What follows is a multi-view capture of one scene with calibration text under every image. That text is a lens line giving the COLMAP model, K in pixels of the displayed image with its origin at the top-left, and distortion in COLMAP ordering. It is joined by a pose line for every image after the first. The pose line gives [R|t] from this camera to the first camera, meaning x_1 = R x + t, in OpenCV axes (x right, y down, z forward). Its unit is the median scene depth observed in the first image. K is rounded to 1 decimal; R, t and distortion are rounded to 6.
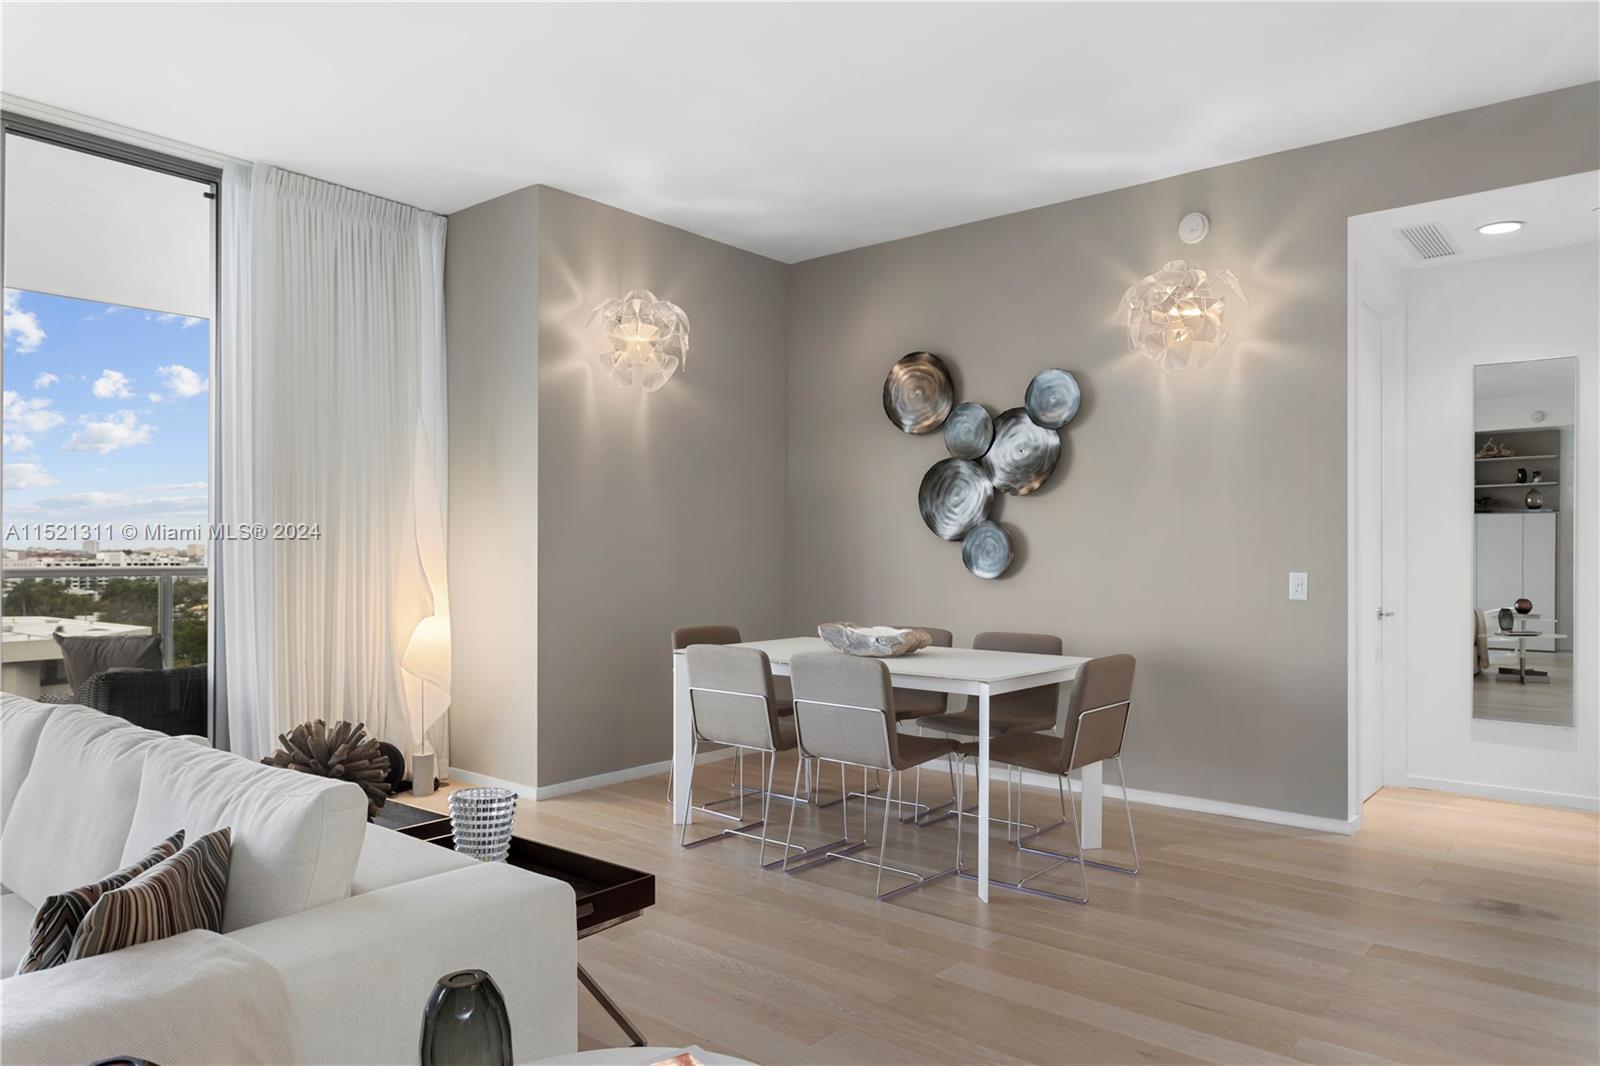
lens RADIAL K [[1081.2, 0, 802.9], [0, 1081.2, 548.7], [0, 0, 1]] dist [-0.001214, 0.000424]
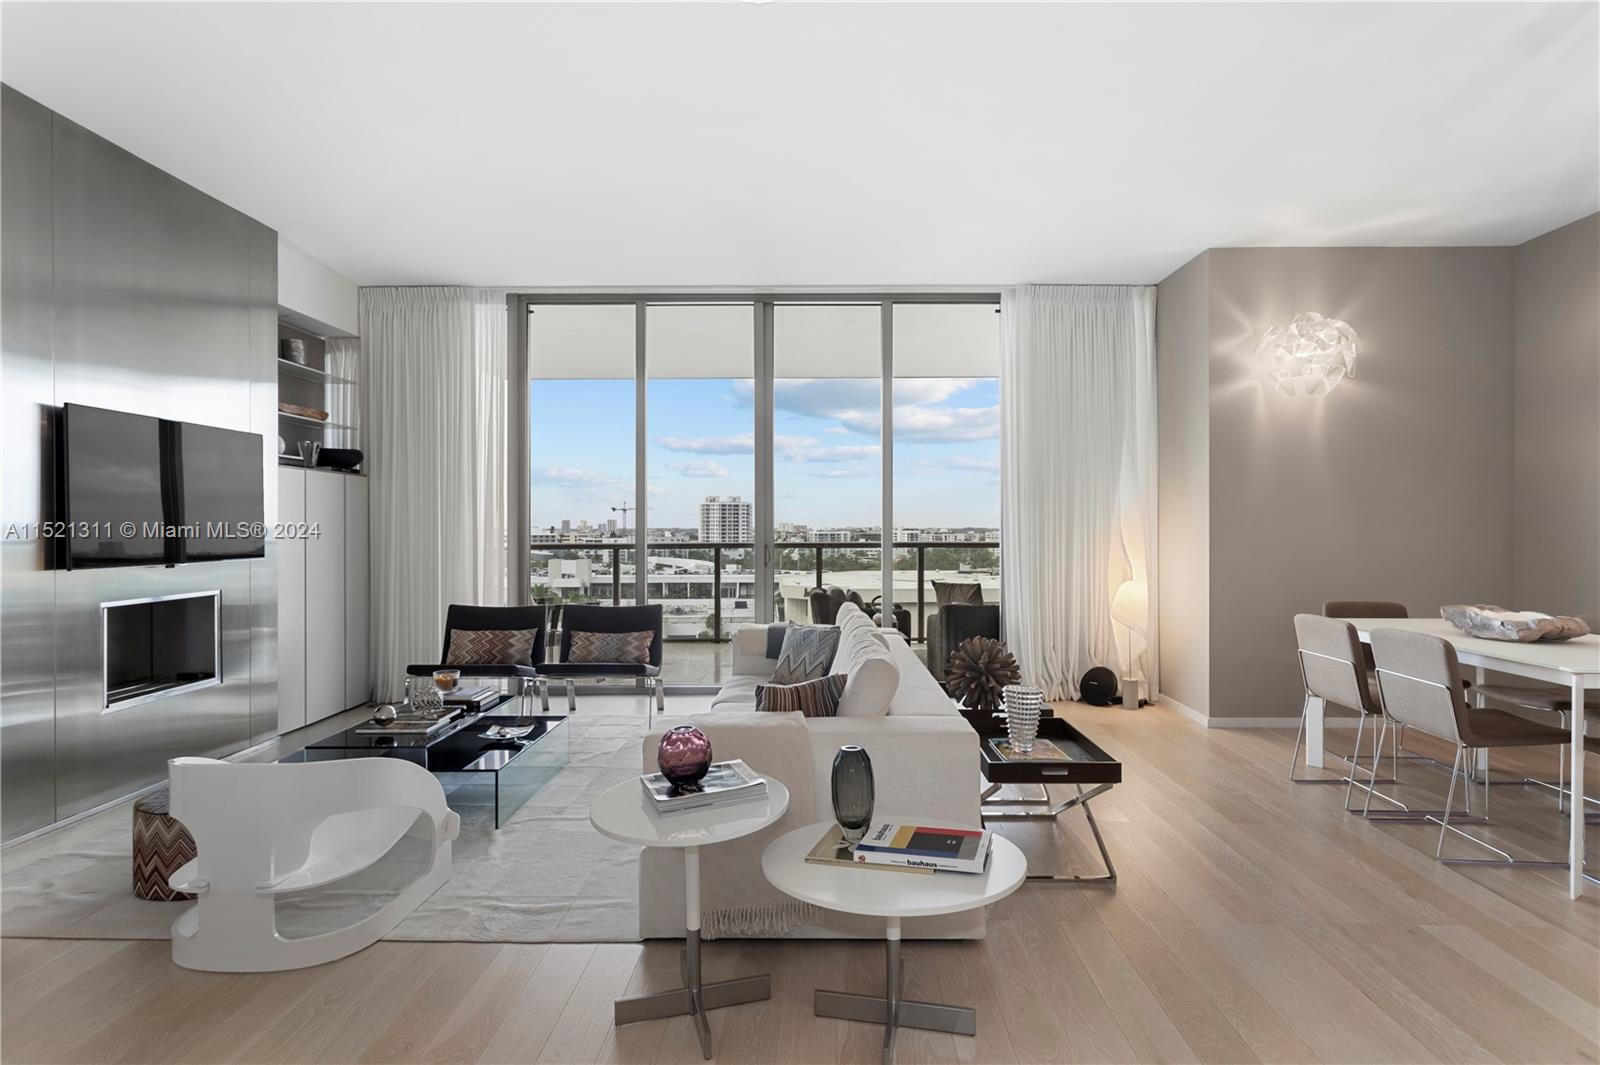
lens RADIAL K [[897.3, 0, 798.0], [0, 897.3, 525.2], [0, 0, 1]] dist [0.004043, 0.000660]
pose [[0.610194, -0.001757, -0.792250, 0.304796], [0.003907, 0.999992, 0.000792, -0.010734], [0.792242, -0.003579, 0.610196, -0.040700]]
